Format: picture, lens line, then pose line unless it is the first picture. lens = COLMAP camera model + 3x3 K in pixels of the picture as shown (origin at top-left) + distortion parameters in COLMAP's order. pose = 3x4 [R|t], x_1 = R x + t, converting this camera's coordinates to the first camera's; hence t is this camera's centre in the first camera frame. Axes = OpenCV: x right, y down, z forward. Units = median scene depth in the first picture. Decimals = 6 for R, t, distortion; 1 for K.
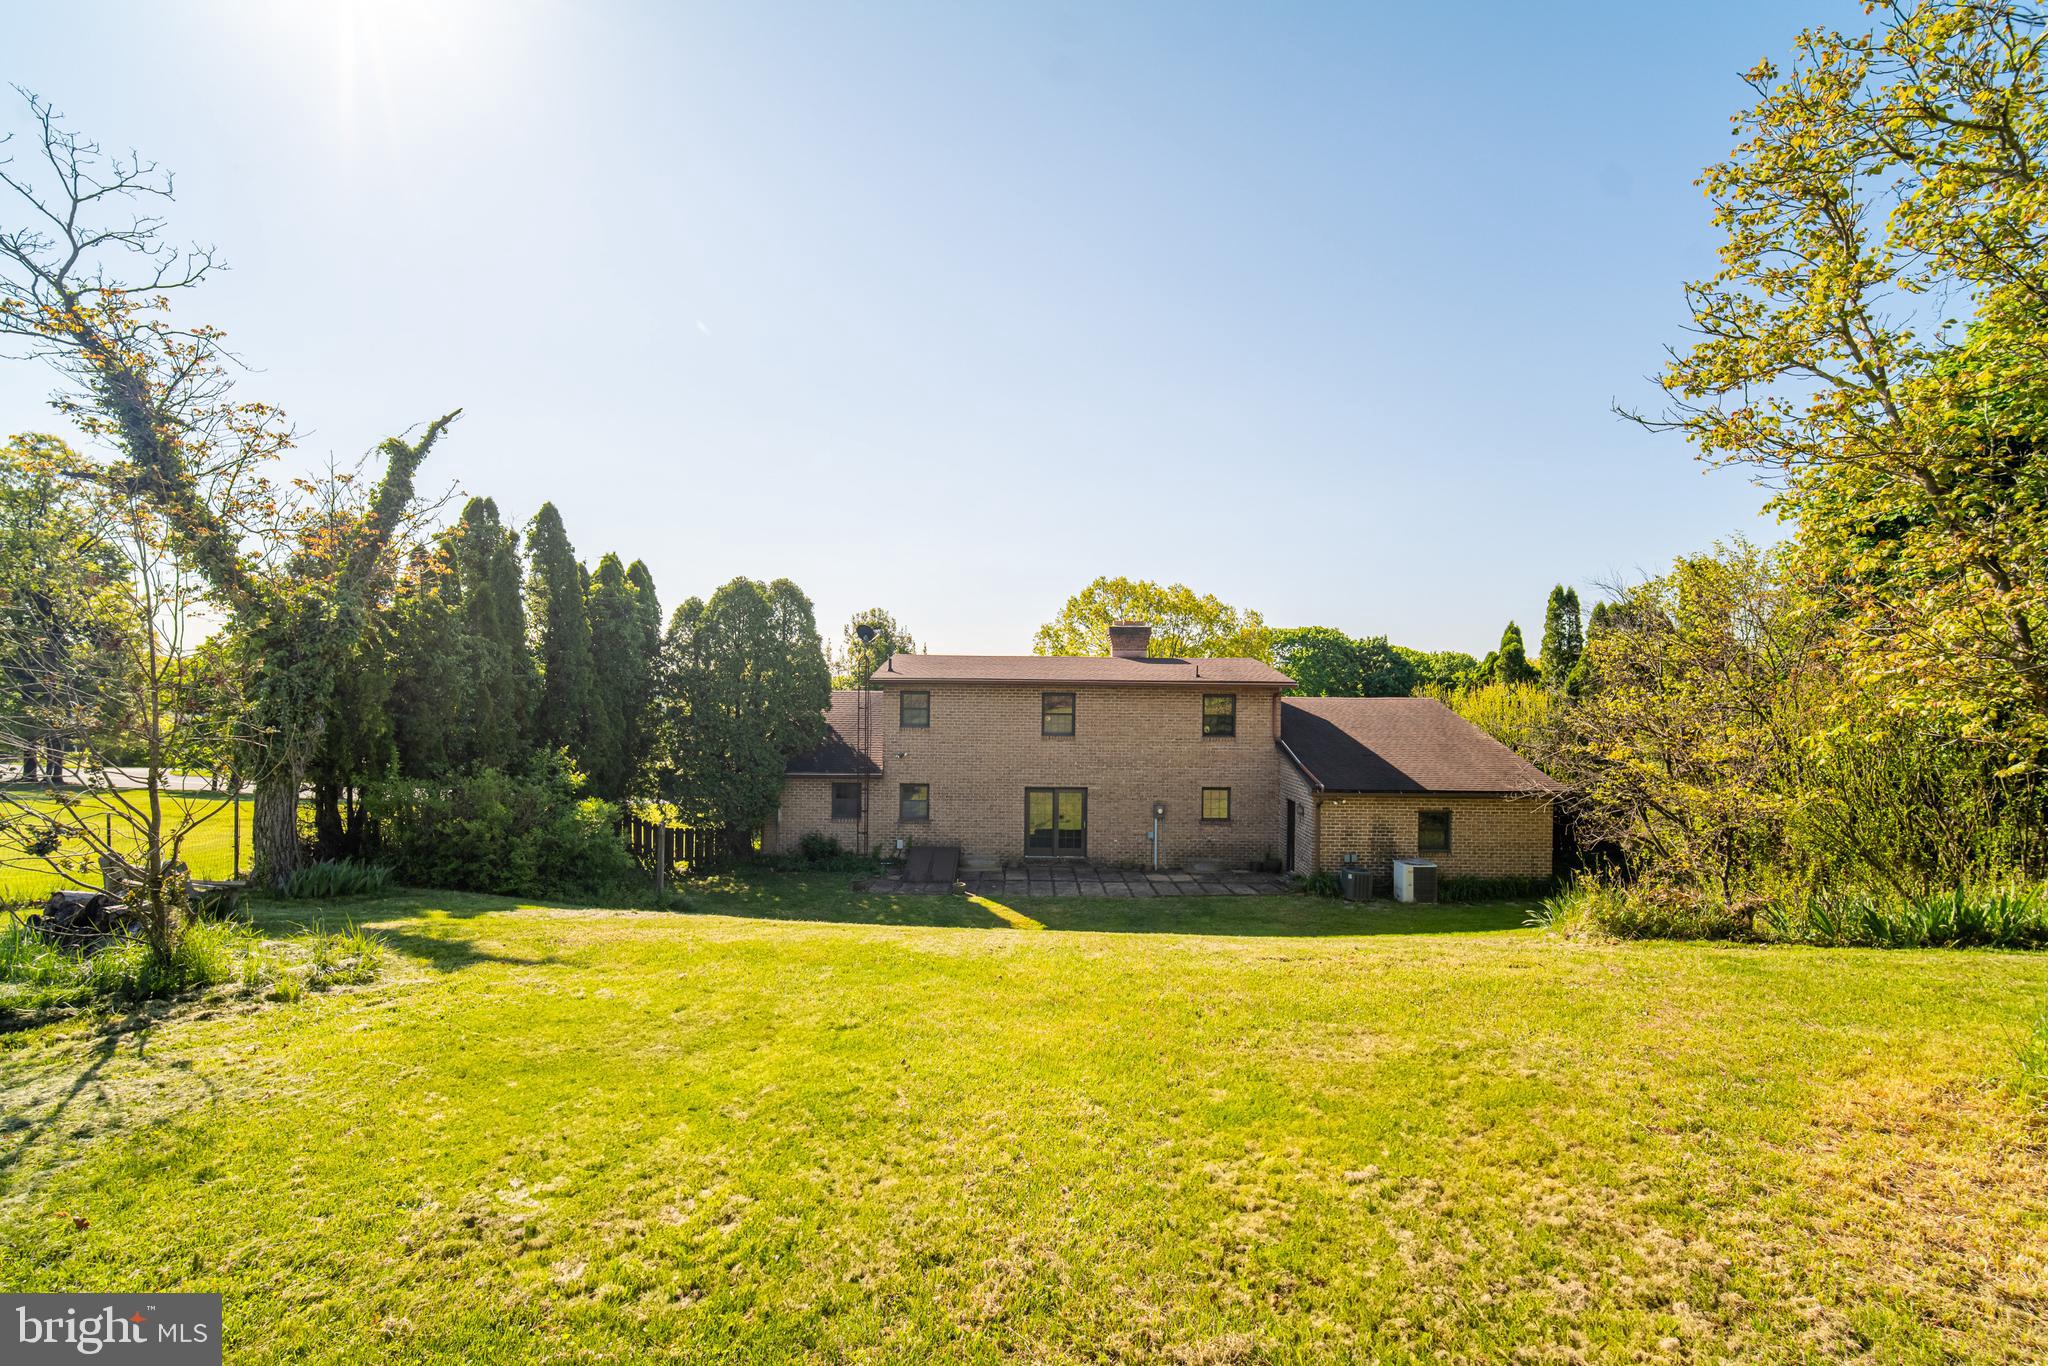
lens RADIAL K [[914.8, 0, 967.9], [0, 914.8, 685.7], [0, 0, 1]] dist [-0.003611, 0.002122]
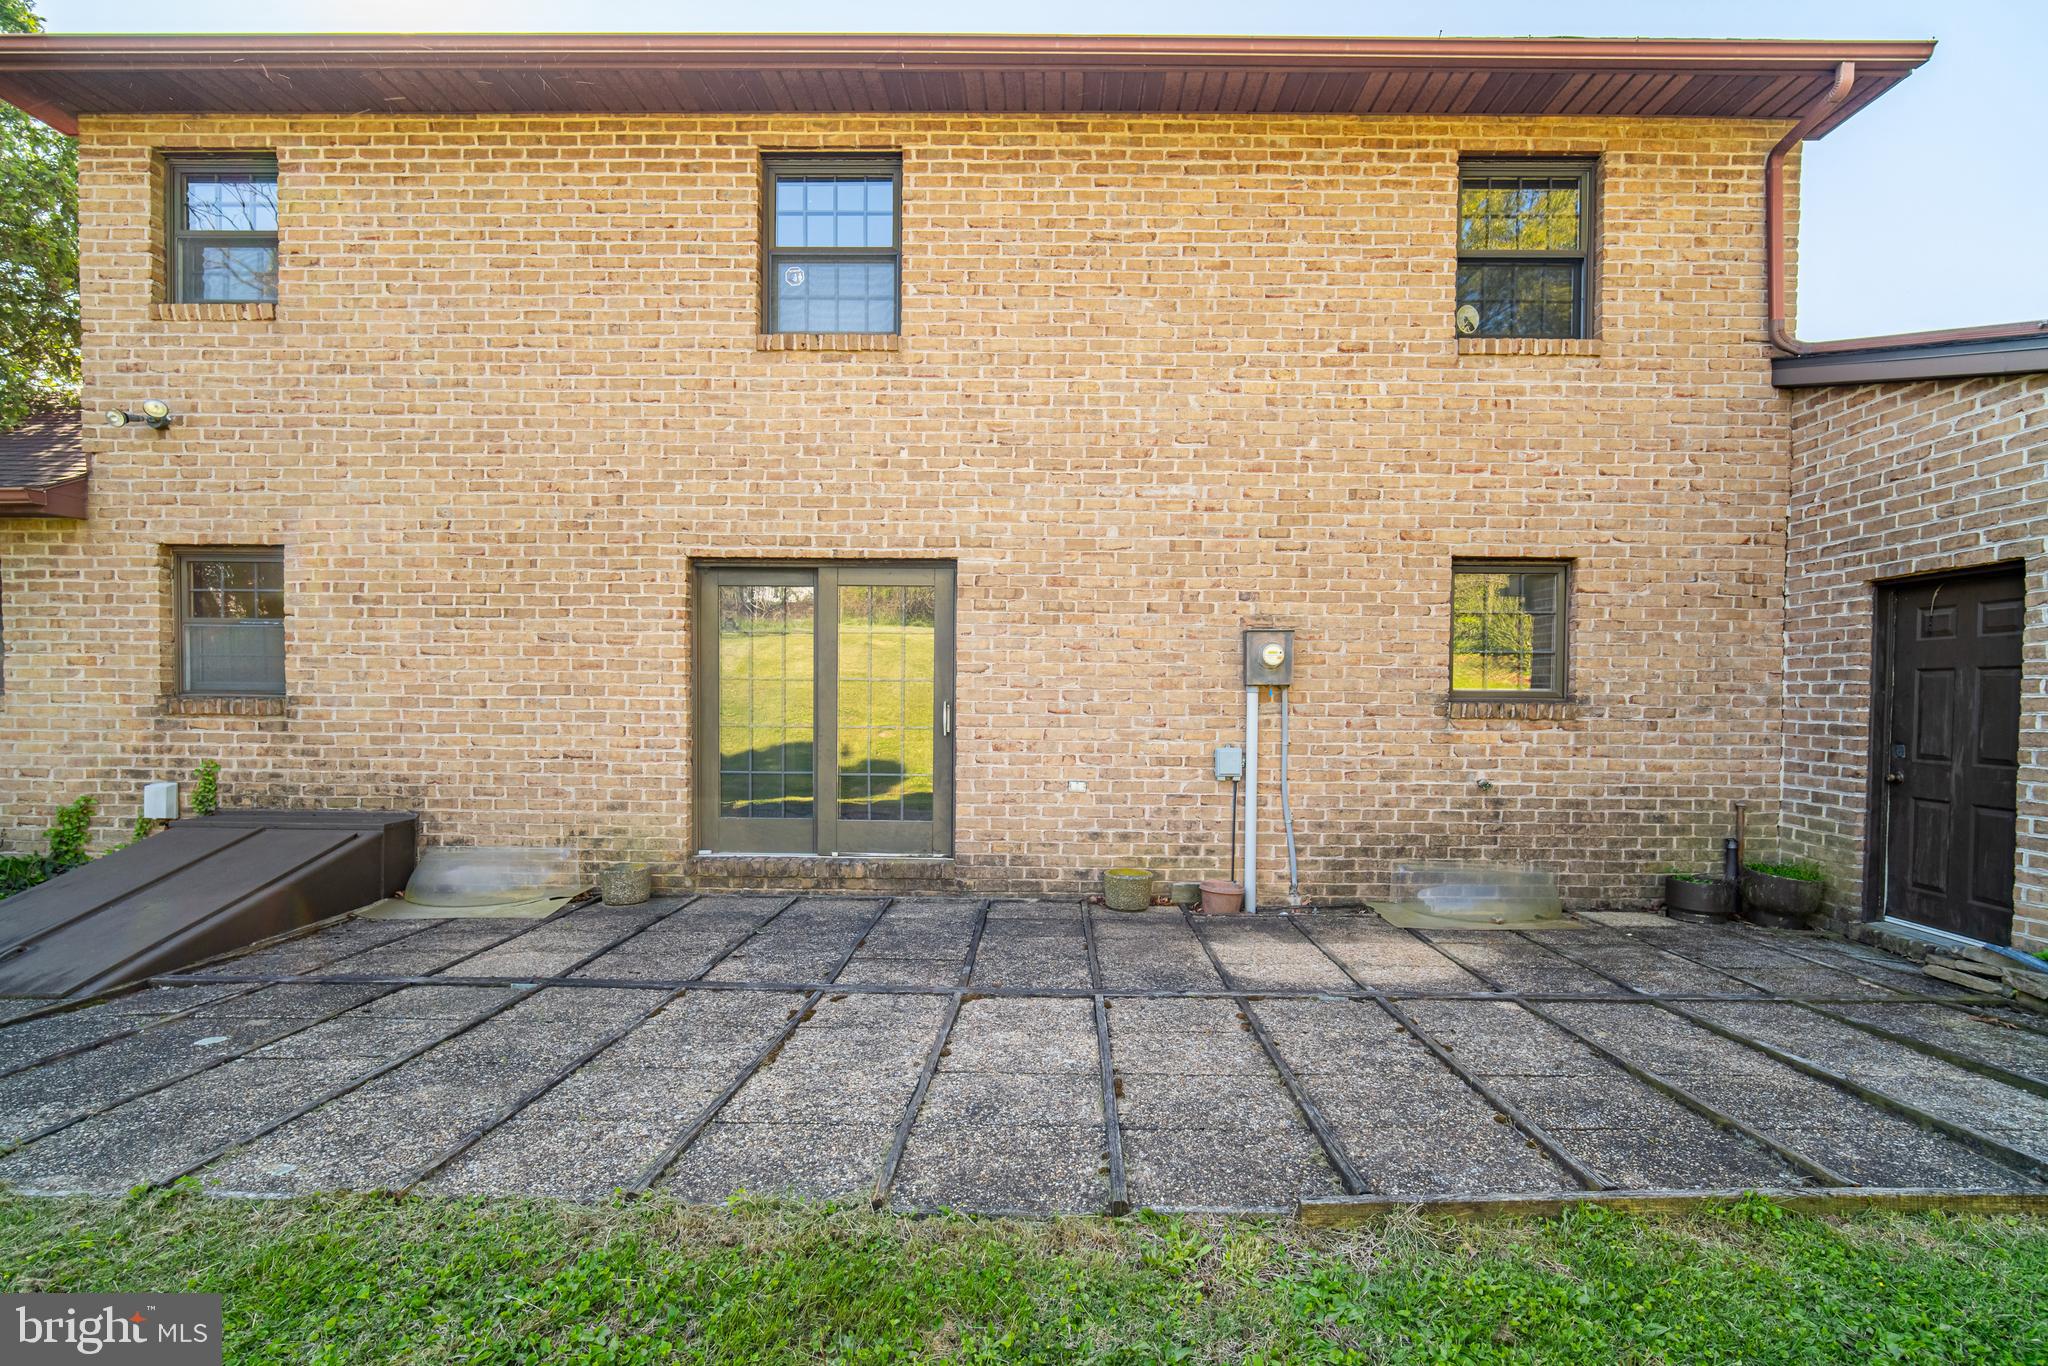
lens RADIAL K [[991.9, 0, 974.5], [0, 991.9, 709.8], [0, 0, 1]] dist [-0.008650, 0.002901]
pose [[0.999765, -0.002005, -0.021571, 0.141503], [0.002594, 0.999624, 0.027311, 0.143509], [0.021508, -0.027360, 0.999394, 0.751220]]
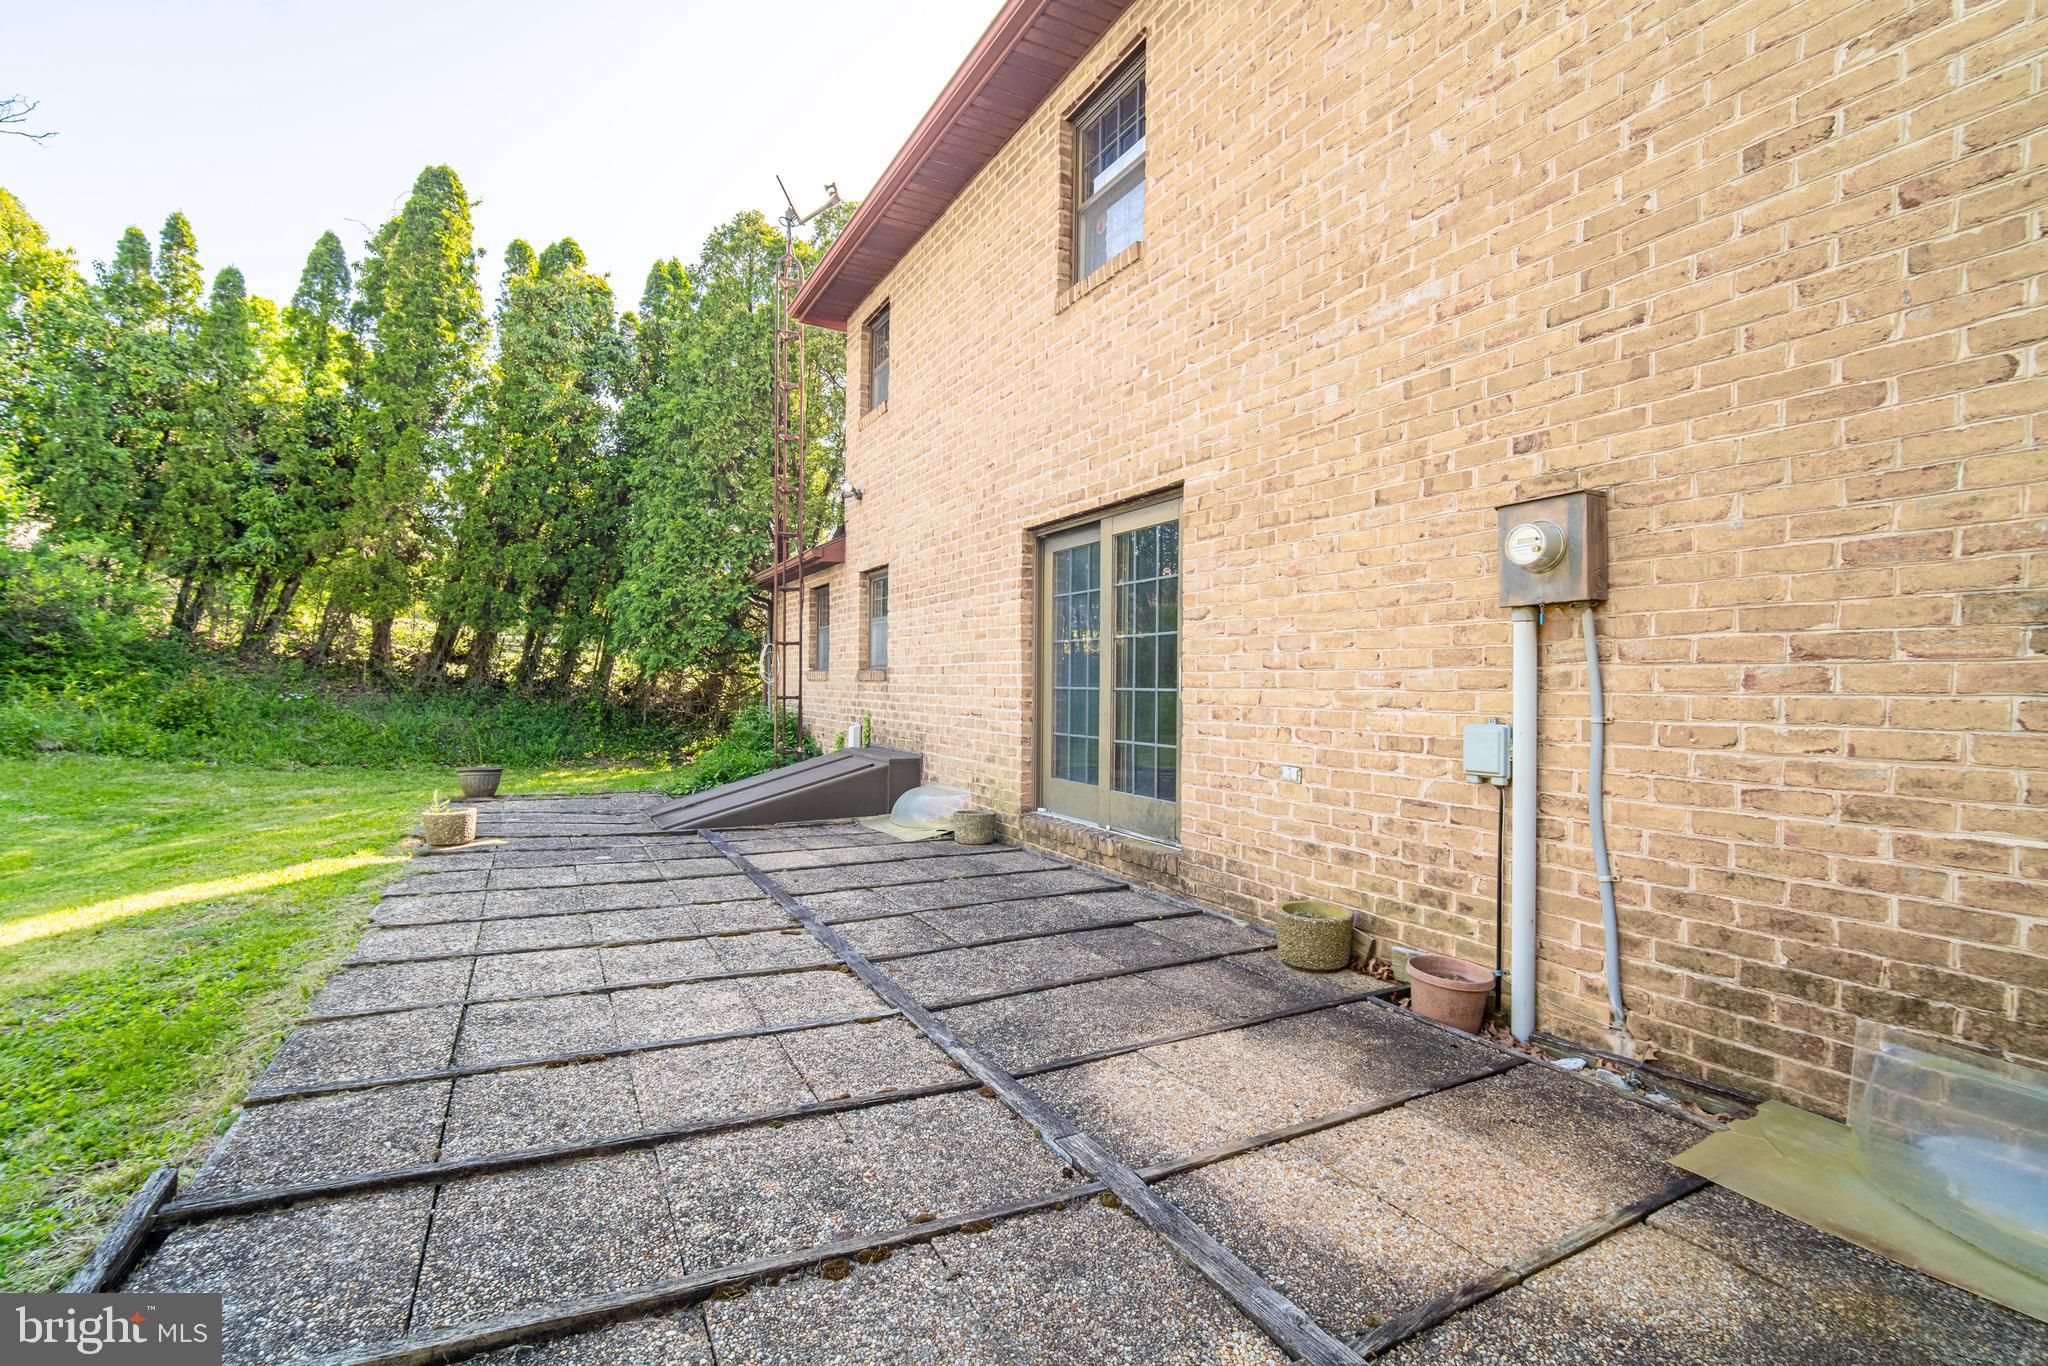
lens RADIAL K [[914.8, 0, 1028.7], [0, 914.8, 684.9], [0, 0, 1]] dist [-0.003611, 0.002122]
pose [[0.476480, -0.007344, -0.879155, 0.283288], [-0.004031, 0.999936, -0.010537, 0.156317], [0.879176, 0.008565, 0.476420, 0.886811]]
